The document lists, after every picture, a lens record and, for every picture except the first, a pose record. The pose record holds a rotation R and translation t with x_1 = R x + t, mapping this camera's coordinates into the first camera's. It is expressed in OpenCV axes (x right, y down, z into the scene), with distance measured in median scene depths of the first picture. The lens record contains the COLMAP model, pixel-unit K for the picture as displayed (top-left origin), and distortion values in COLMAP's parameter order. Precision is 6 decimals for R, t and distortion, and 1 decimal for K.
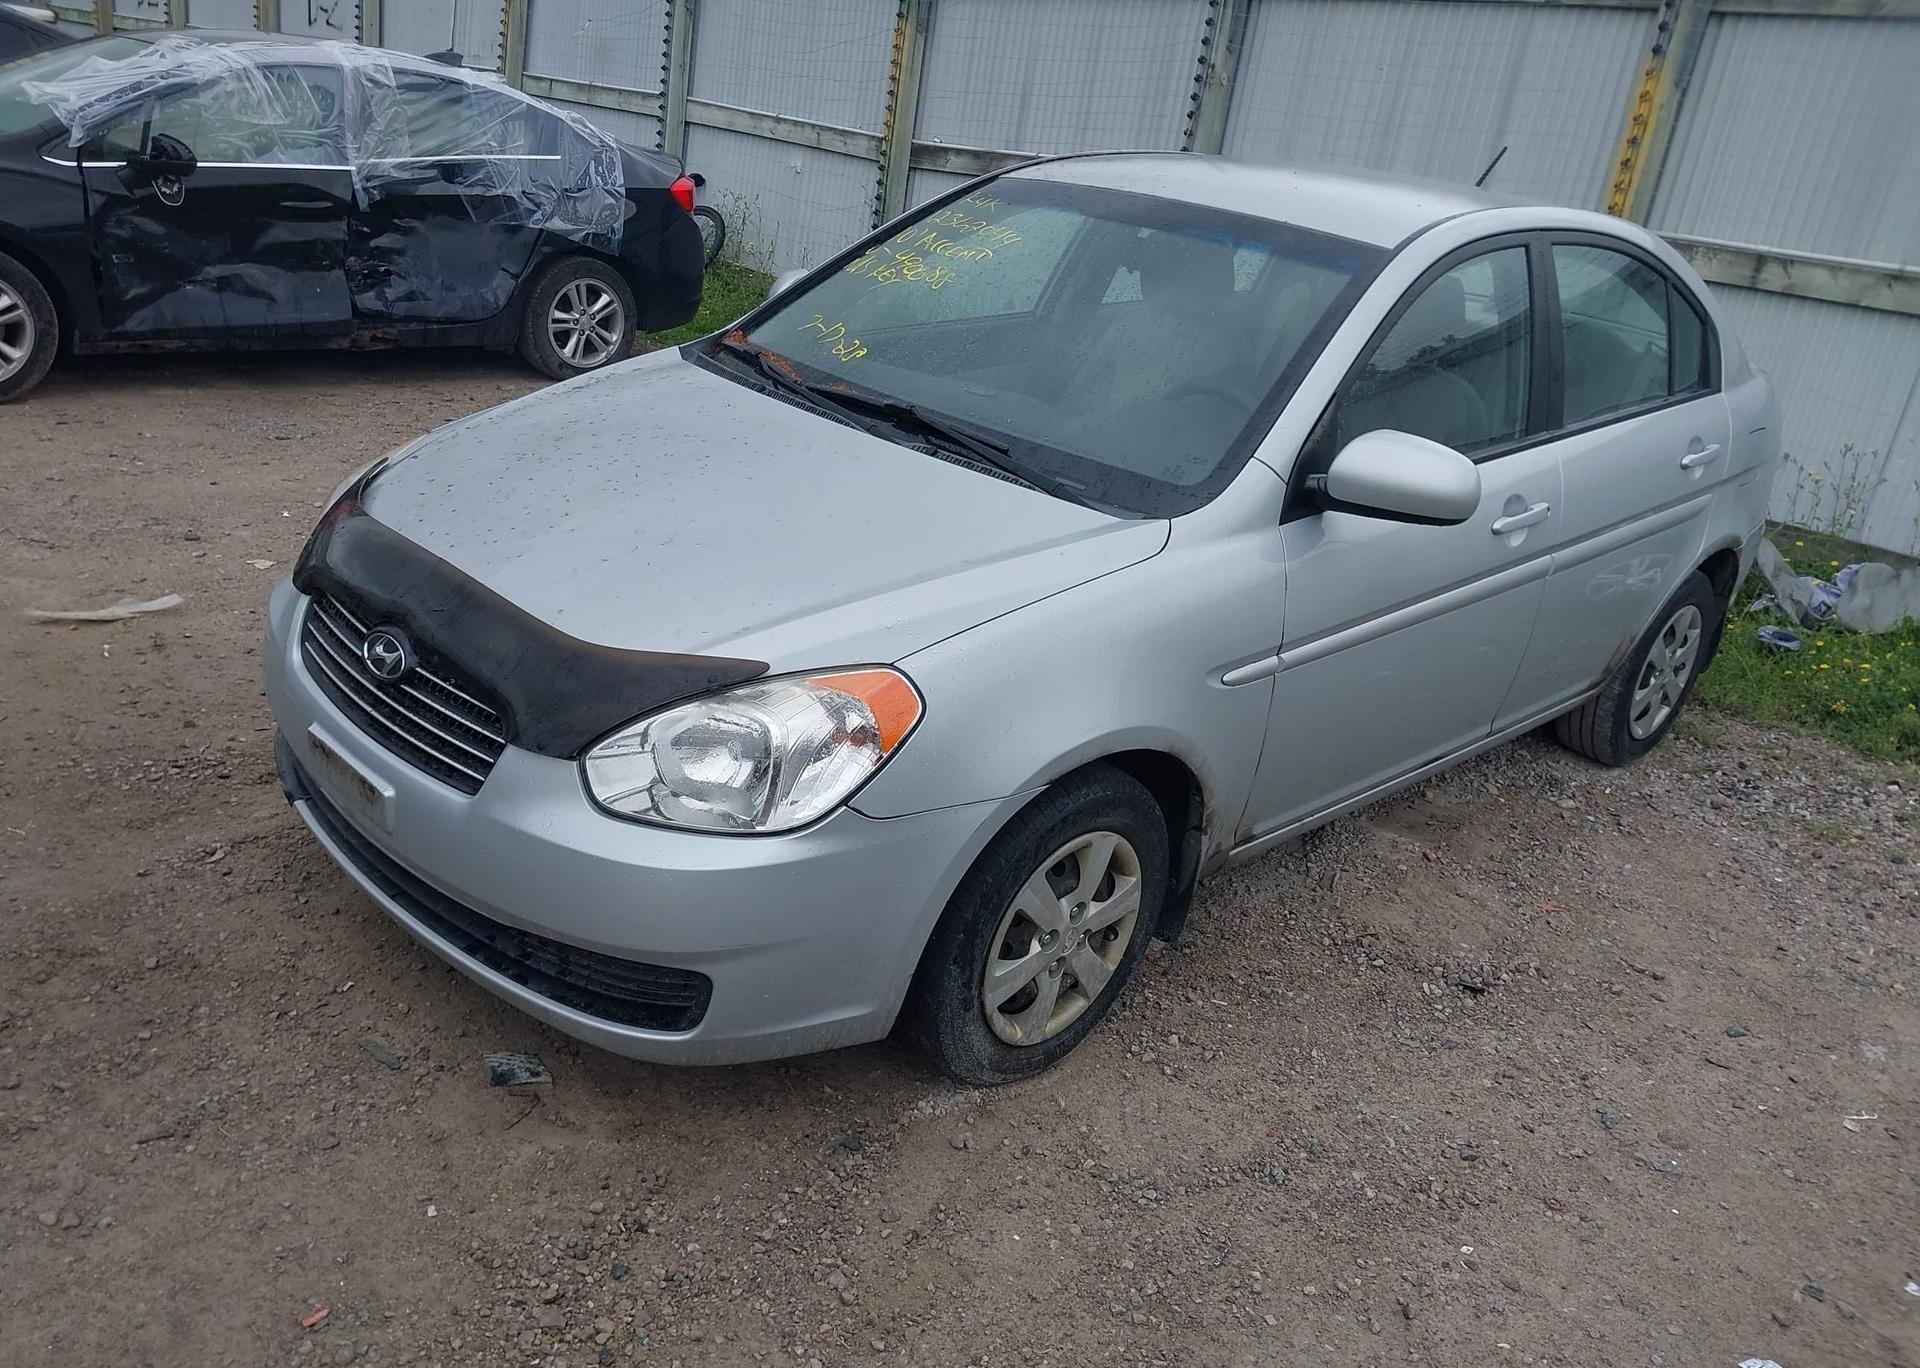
lens RADIAL K [[1537.1, 0, 955.9], [0, 1537.1, 691.6], [0, 0, 1]] dist [0.031005, -0.033050]
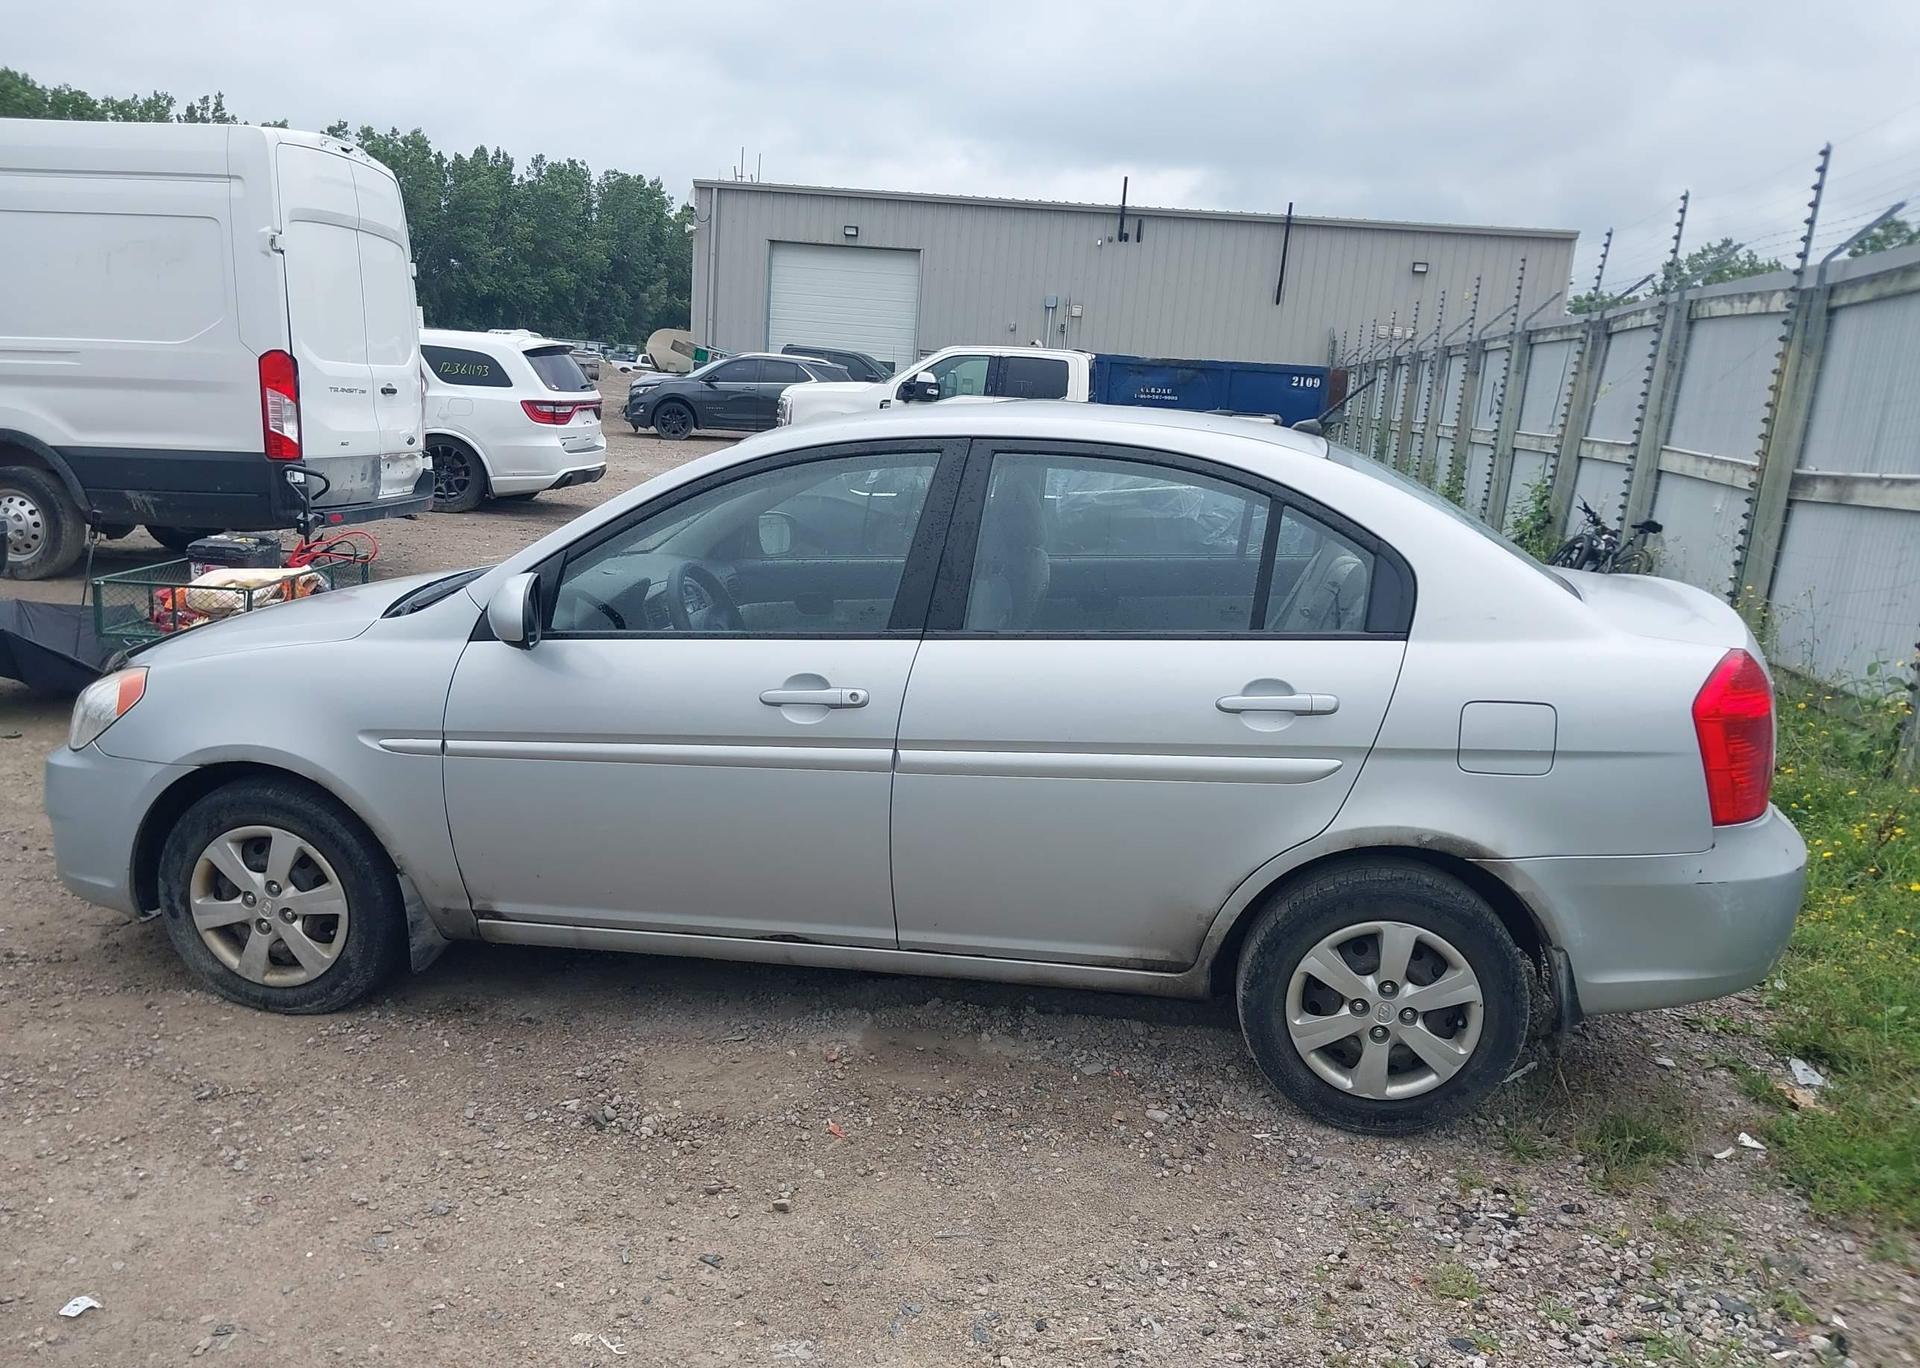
lens RADIAL K [[1537.1, 0, 958.7], [0, 1537.1, 677.0], [0, 0, 1]] dist [0.031005, -0.033050]
pose [[0.586148, 0.061865, -0.807838, 0.646088], [-0.268966, 0.955393, -0.121990, -0.014154], [0.764256, 0.288785, 0.576642, 0.253939]]
